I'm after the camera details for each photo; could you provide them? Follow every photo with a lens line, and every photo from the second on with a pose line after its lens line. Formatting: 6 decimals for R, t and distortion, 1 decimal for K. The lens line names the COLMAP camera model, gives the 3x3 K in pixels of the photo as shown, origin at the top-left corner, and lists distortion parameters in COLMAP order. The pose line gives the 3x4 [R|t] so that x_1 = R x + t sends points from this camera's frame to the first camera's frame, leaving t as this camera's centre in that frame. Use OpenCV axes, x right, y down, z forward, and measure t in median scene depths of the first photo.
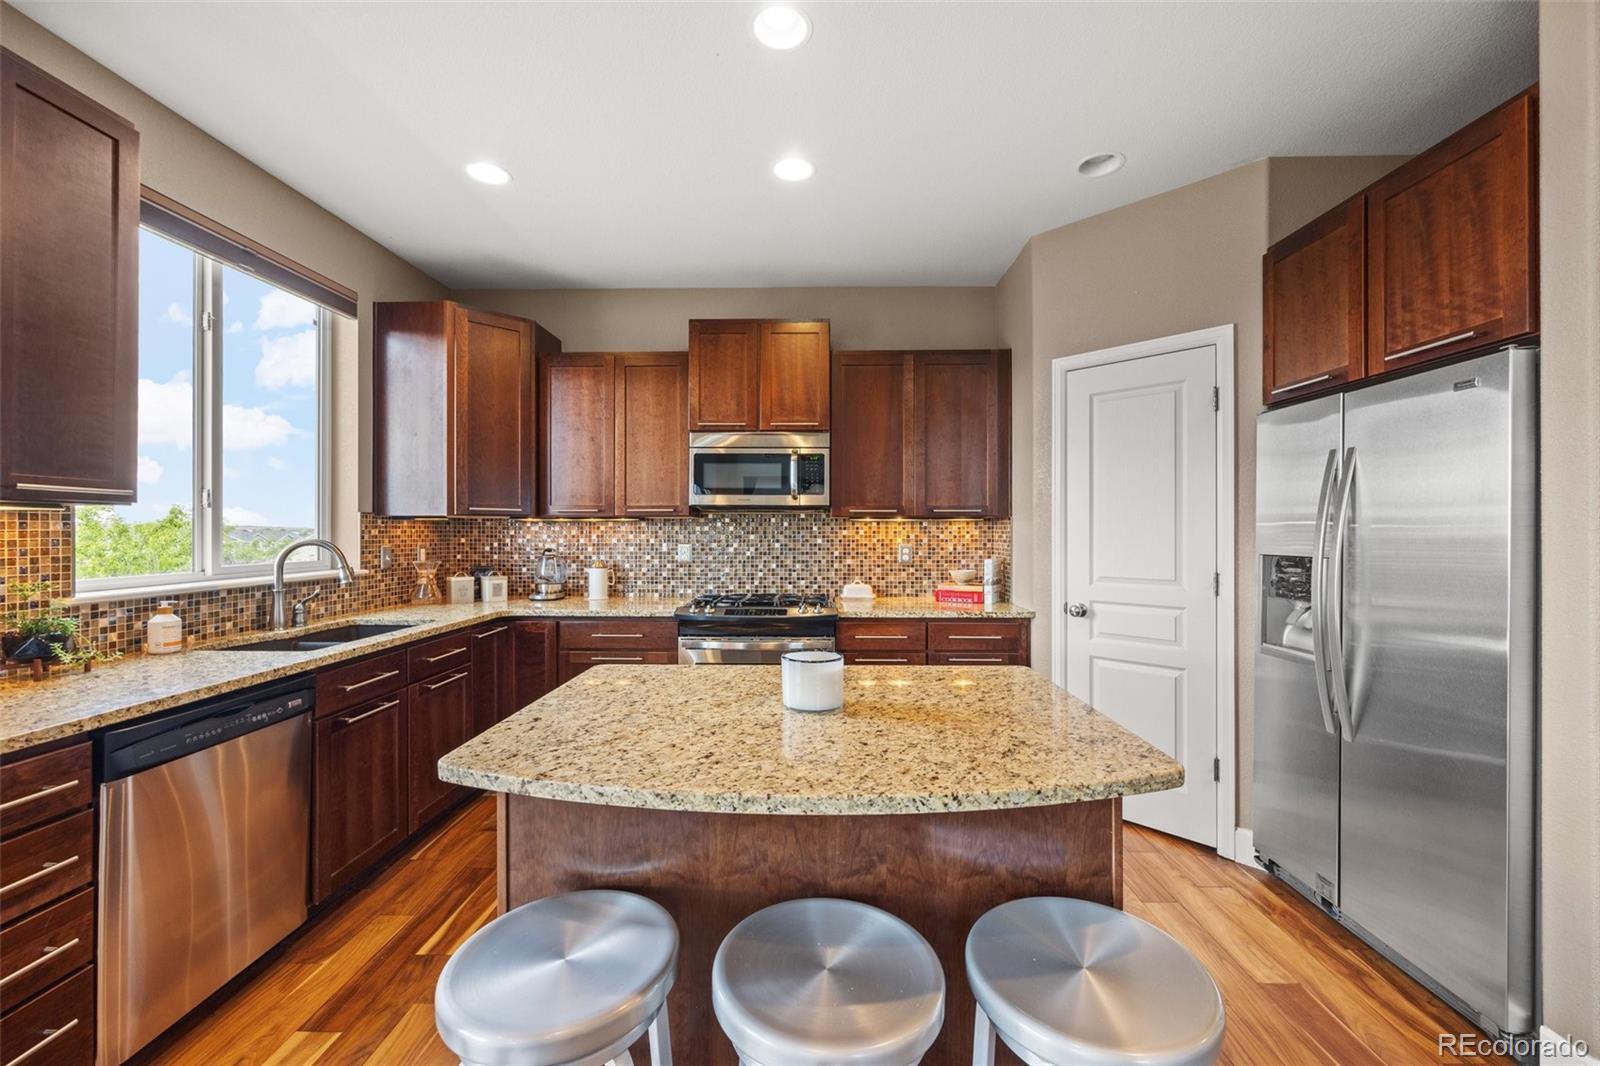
lens RADIAL K [[640.3, 0, 796.1], [0, 640.3, 529.7], [0, 0, 1]] dist [-0.007561, 0.001664]
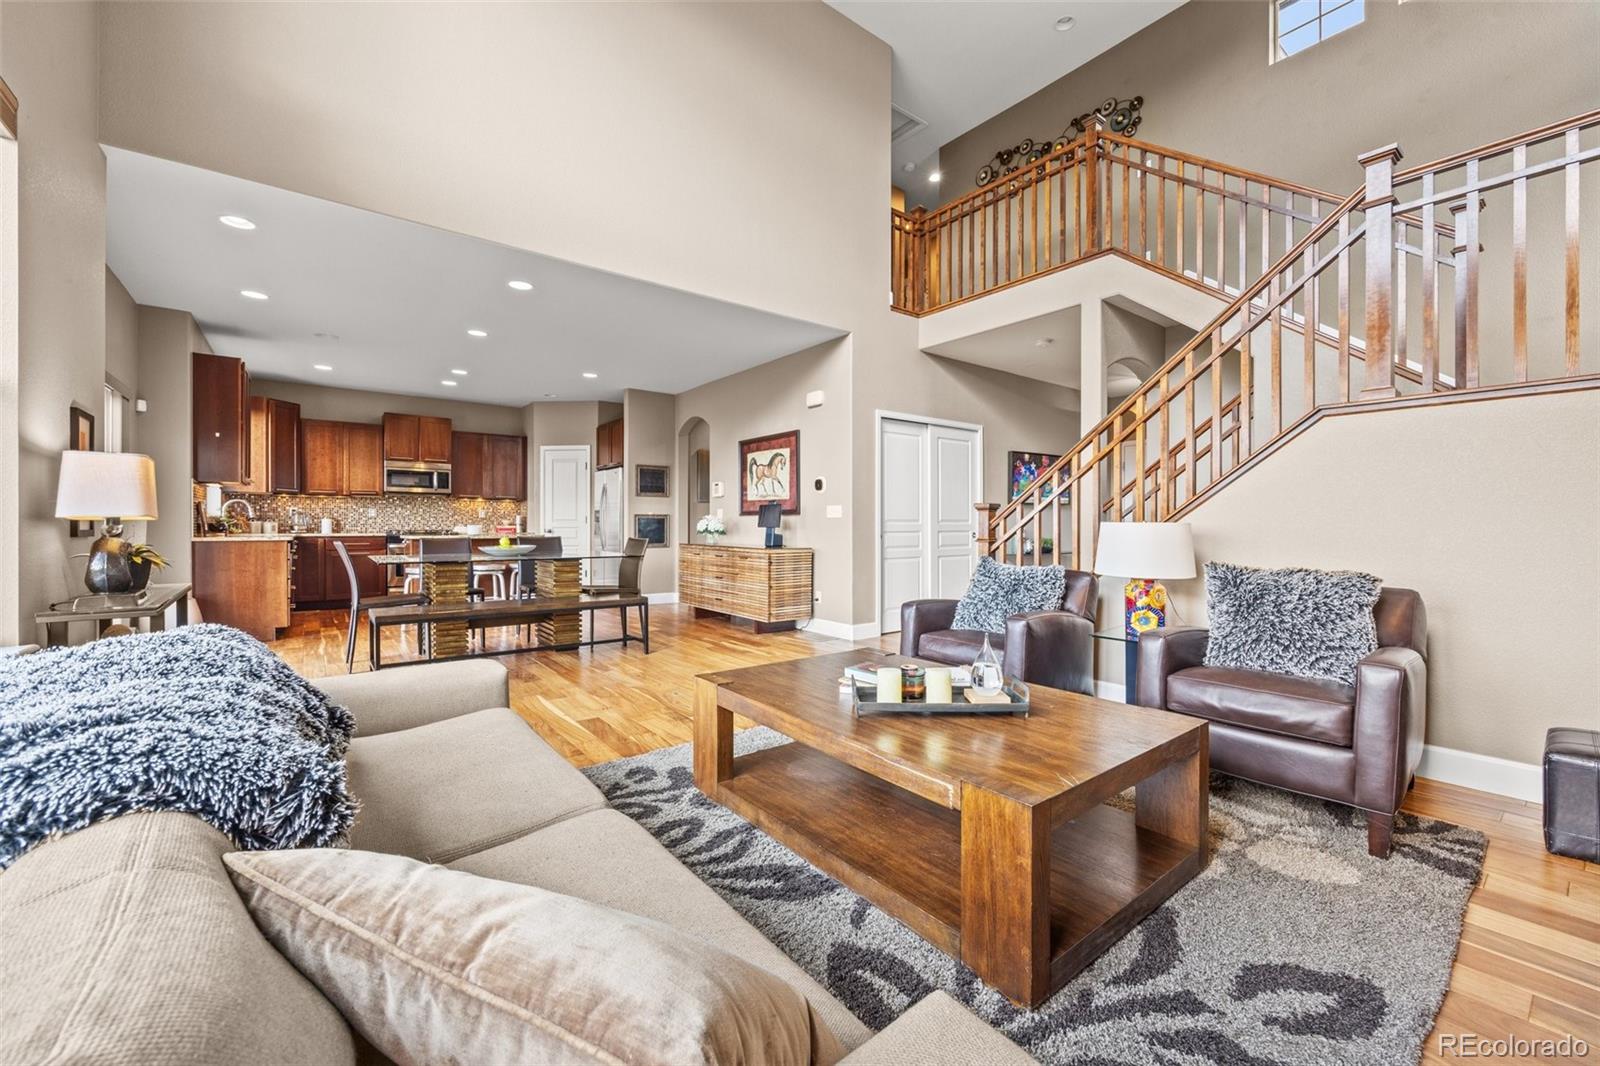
lens RADIAL K [[640.3, 0, 801.3], [0, 640.3, 526.4], [0, 0, 1]] dist [-0.007561, 0.001664]
pose [[0.774212, -0.000926, 0.632926, -0.469232], [-0.002460, 0.999987, 0.004472, 0.077473], [-0.632922, -0.005019, 0.774199, -1.802000]]
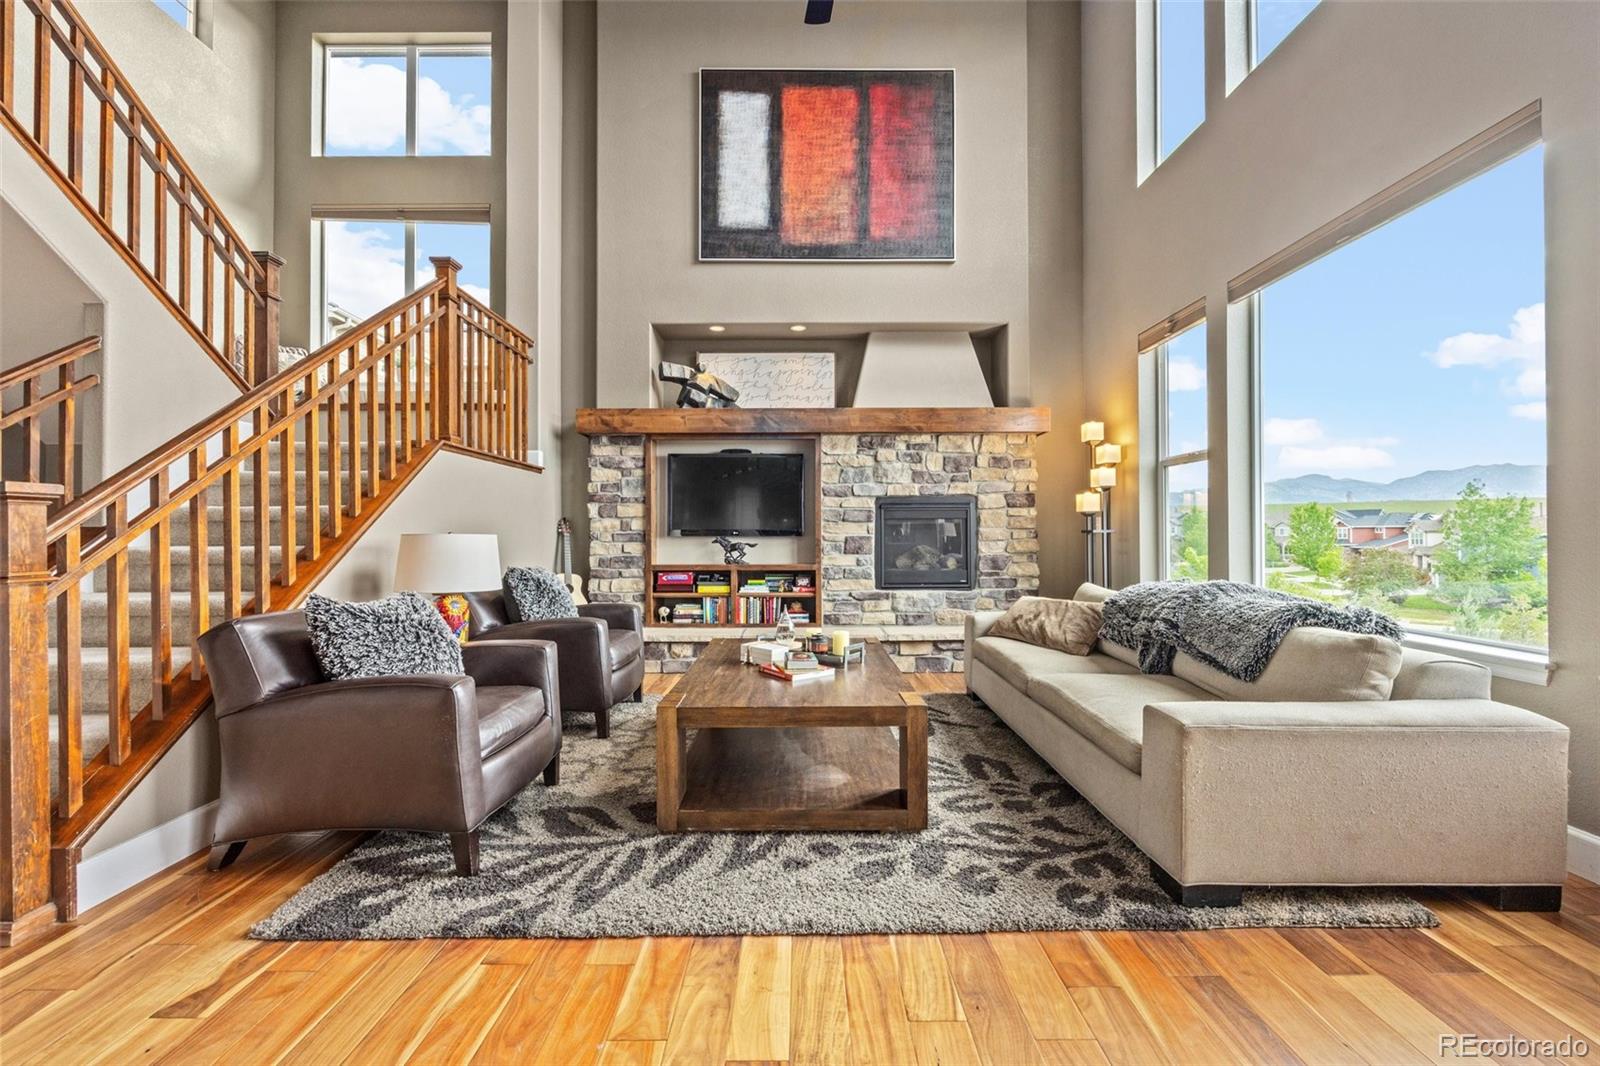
lens RADIAL K [[640.3, 0, 801.9], [0, 640.3, 530.4], [0, 0, 1]] dist [-0.007561, 0.001664]
pose [[-0.999623, -0.000951, -0.027454, 0.022426], [-0.000713, 0.999962, -0.008674, 0.076970], [0.027461, -0.008651, -0.999585, -0.564134]]
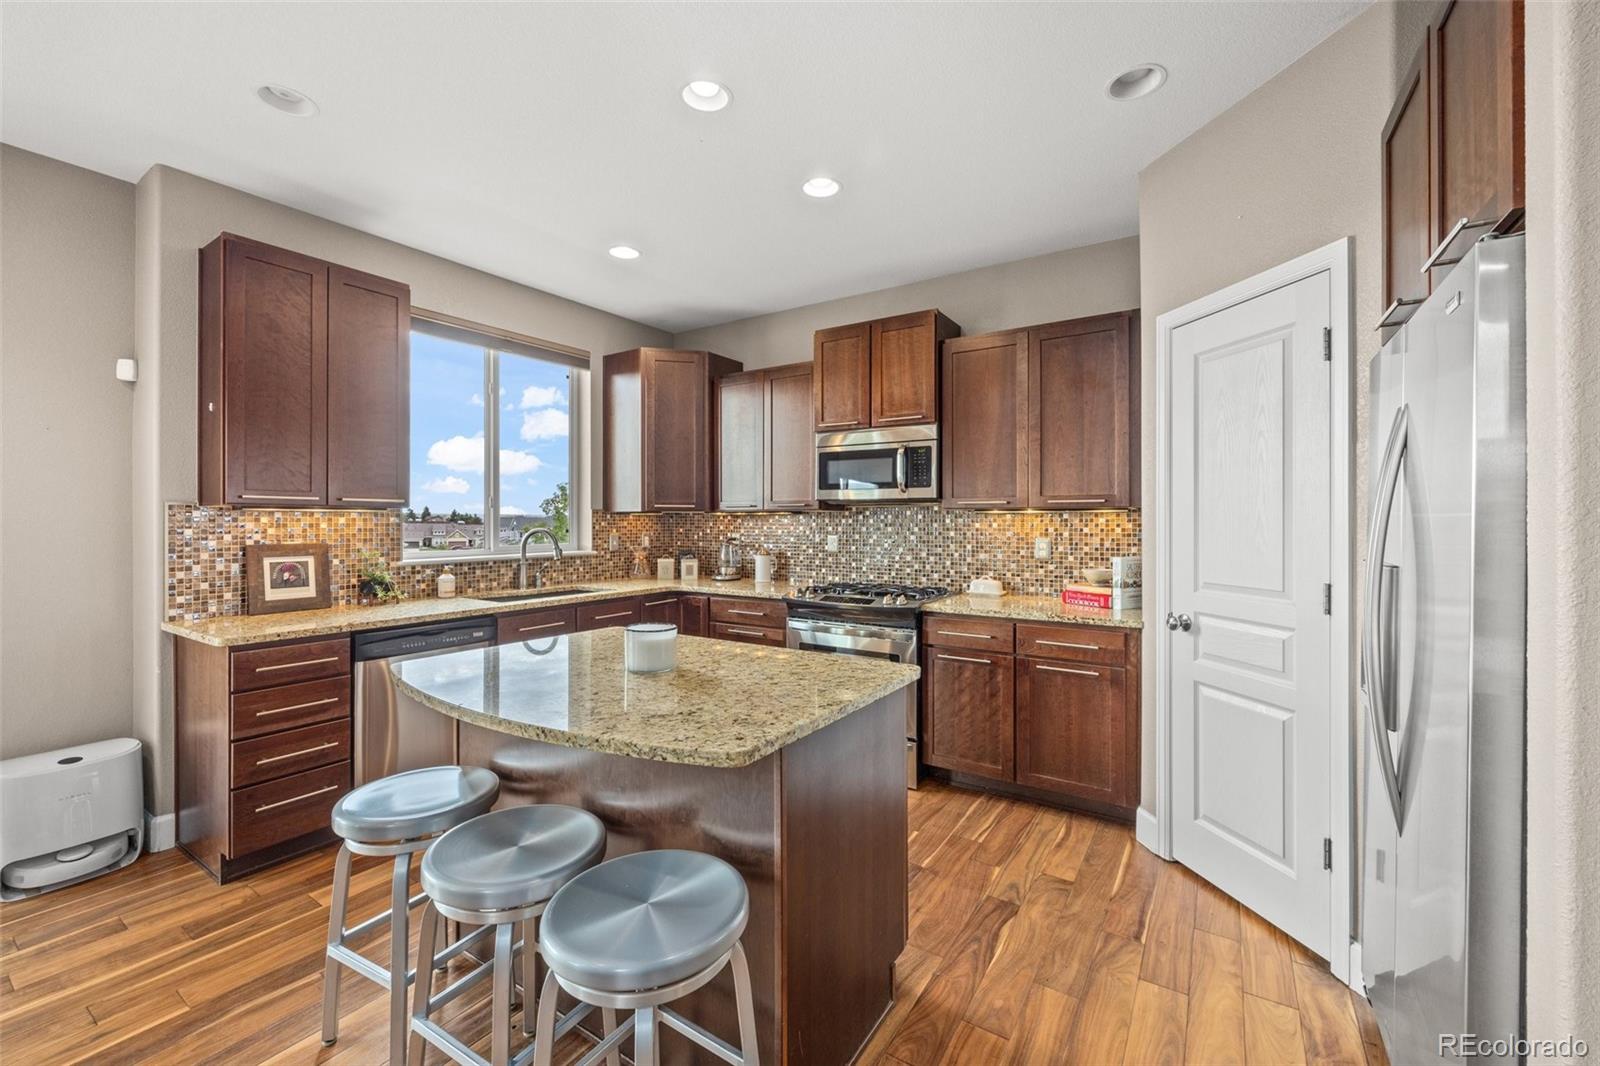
lens RADIAL K [[640.3, 0, 799.4], [0, 640.3, 523.2], [0, 0, 1]] dist [-0.007561, 0.001664]
pose [[0.849120, 0.001921, -0.528196, 0.394342], [-0.000242, 0.999995, 0.003247, -0.002085], [0.528199, -0.002629, 0.849116, 0.050258]]
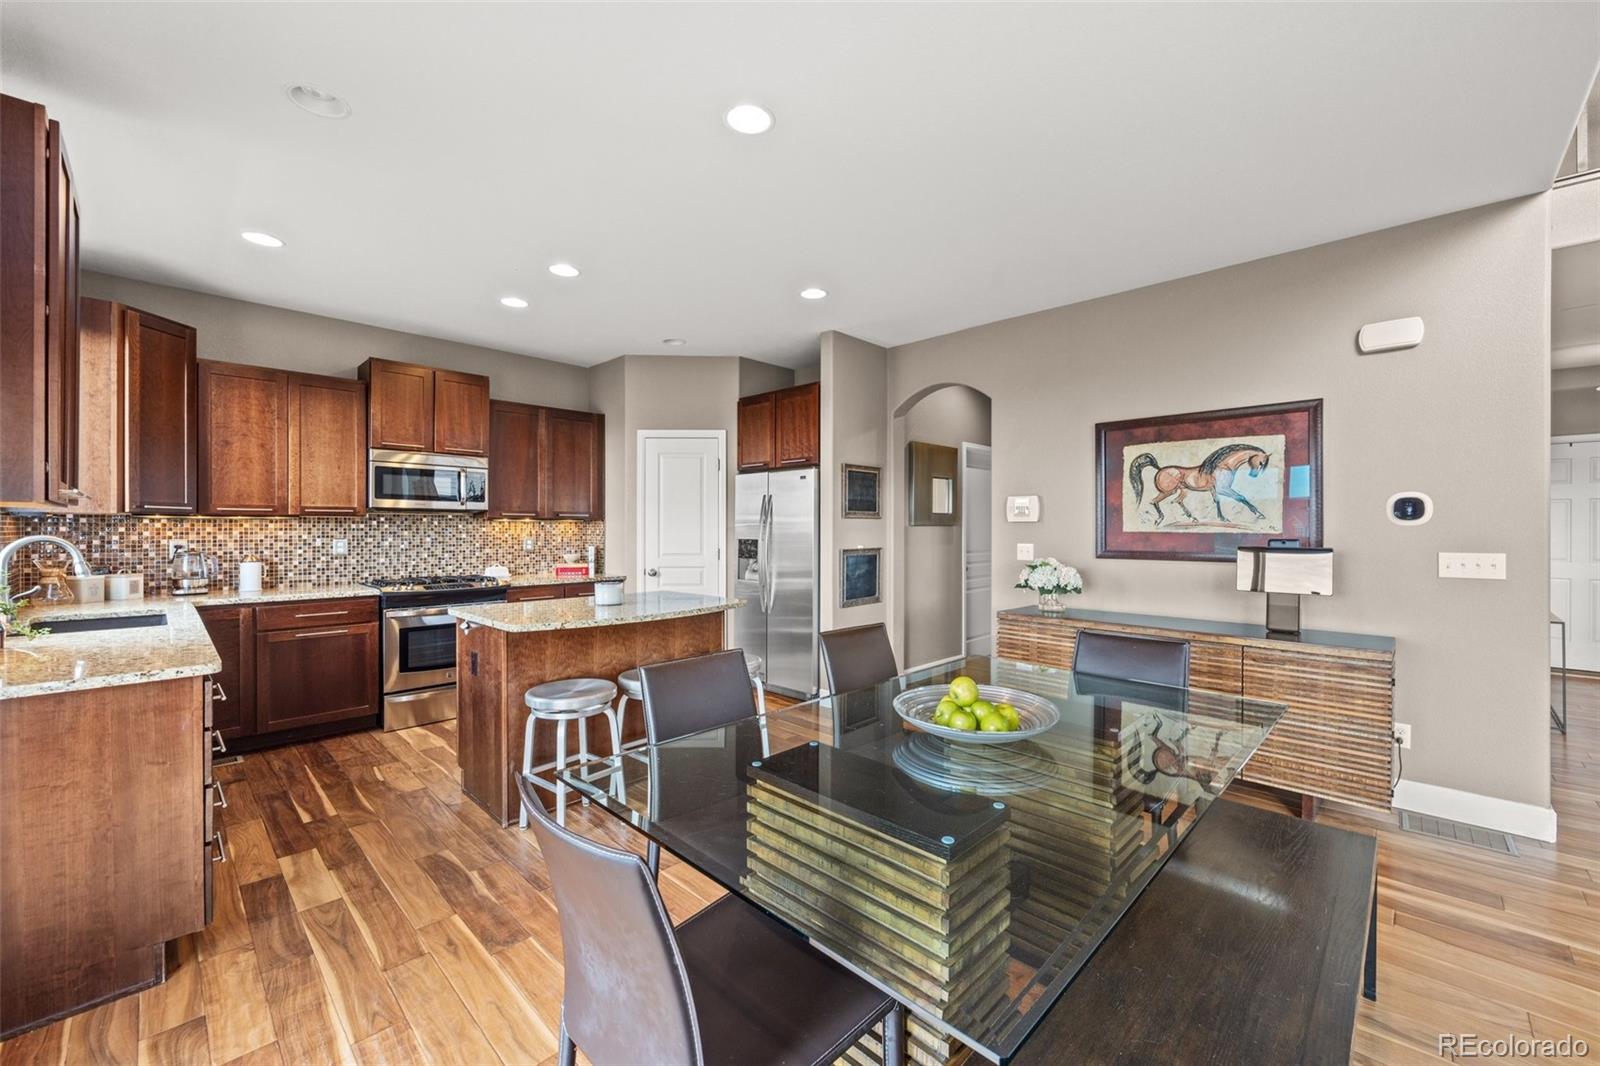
lens RADIAL K [[640.3, 0, 803.5], [0, 640.3, 528.2], [0, 0, 1]] dist [-0.007561, 0.001664]
pose [[0.679674, 0.000681, 0.733514, -0.505753], [-0.002614, 0.999995, 0.001493, -0.001865], [-0.733509, -0.002932, 0.679673, -0.458049]]
